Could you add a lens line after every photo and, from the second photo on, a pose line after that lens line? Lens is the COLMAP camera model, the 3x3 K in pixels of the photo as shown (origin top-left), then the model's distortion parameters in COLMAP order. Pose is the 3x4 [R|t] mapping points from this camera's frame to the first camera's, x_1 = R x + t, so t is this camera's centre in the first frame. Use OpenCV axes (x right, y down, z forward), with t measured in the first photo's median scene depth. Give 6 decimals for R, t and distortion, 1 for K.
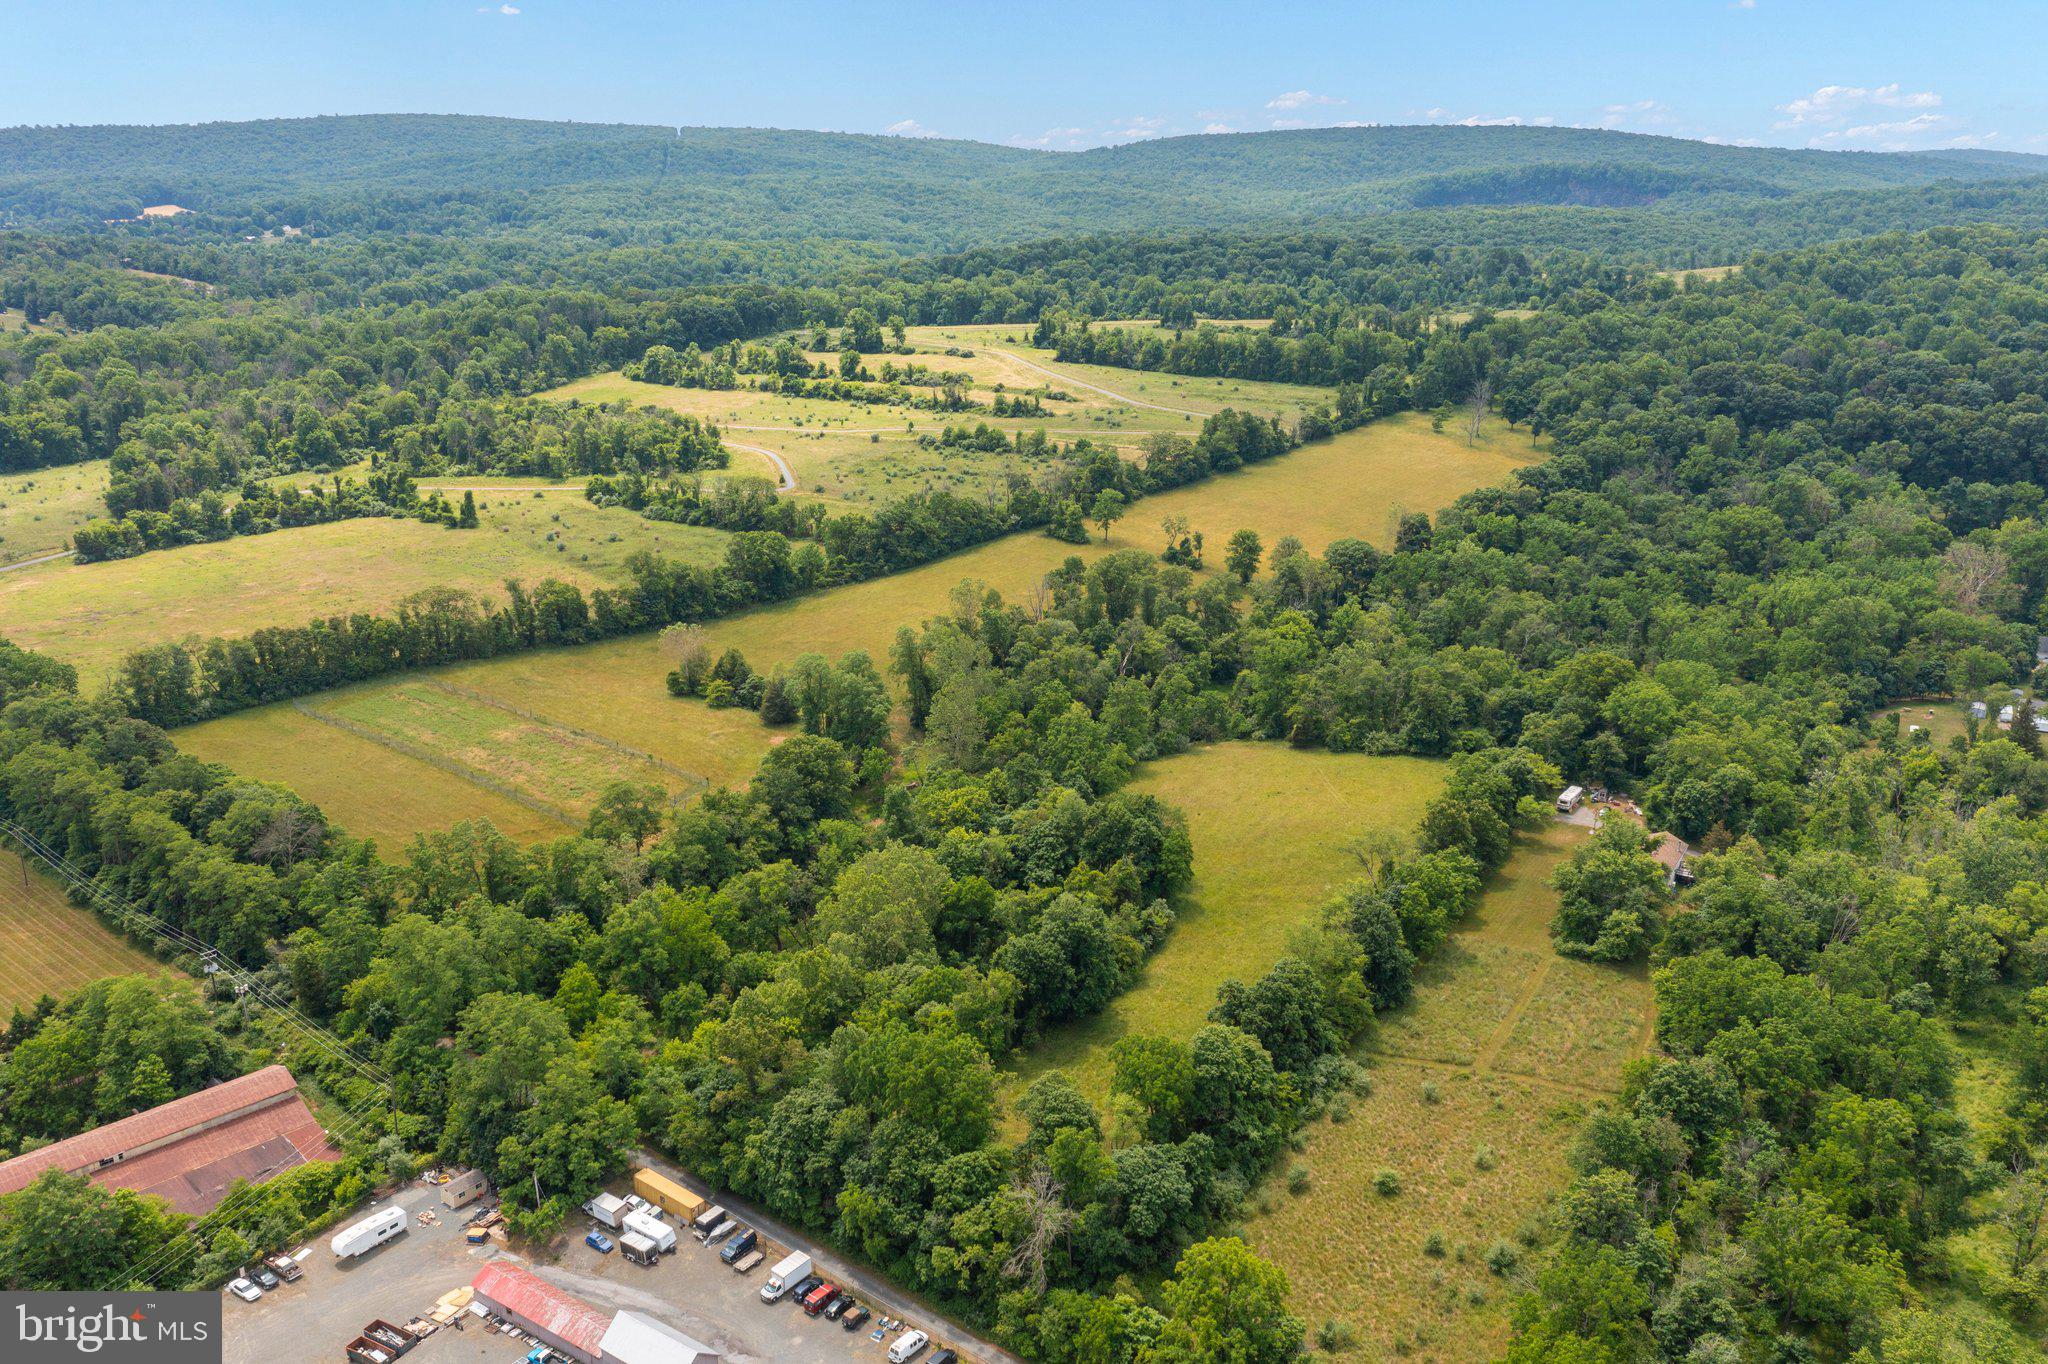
lens RADIAL K [[1622.7, 0, 1018.5], [0, 1622.7, 684.8], [0, 0, 1]] dist [-0.001362, 0.005032]
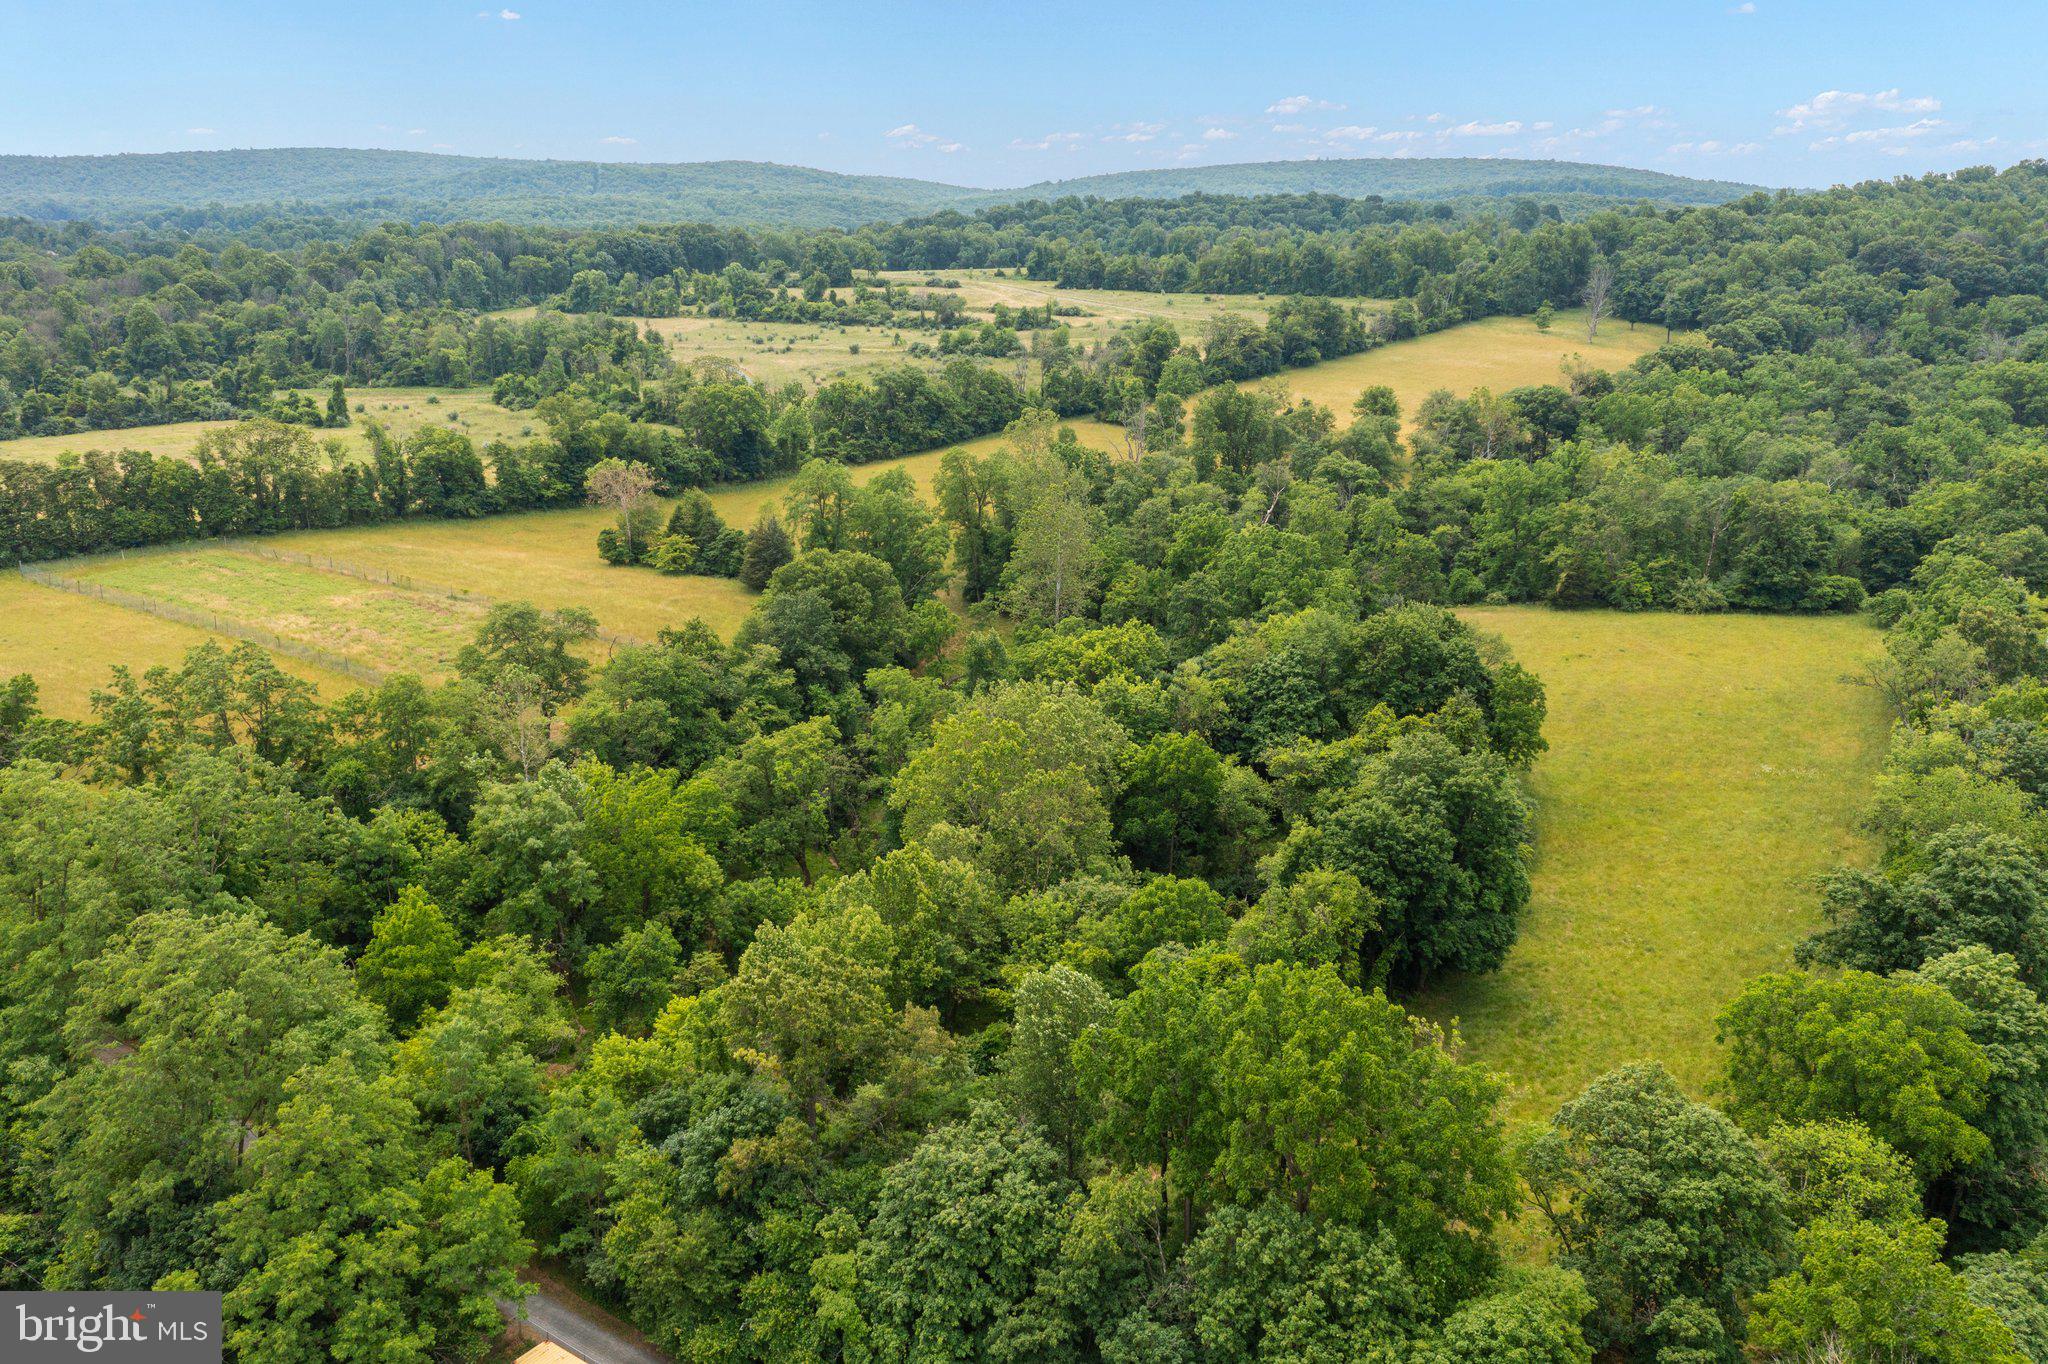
lens RADIAL K [[1622.7, 0, 1018.5], [0, 1622.7, 684.8], [0, 0, 1]] dist [-0.001362, 0.005032]
pose [[0.999141, -0.009243, 0.040405, -0.069896], [0.010764, 0.999236, -0.037579, 0.083673], [-0.040027, 0.037982, 0.998476, 0.322329]]
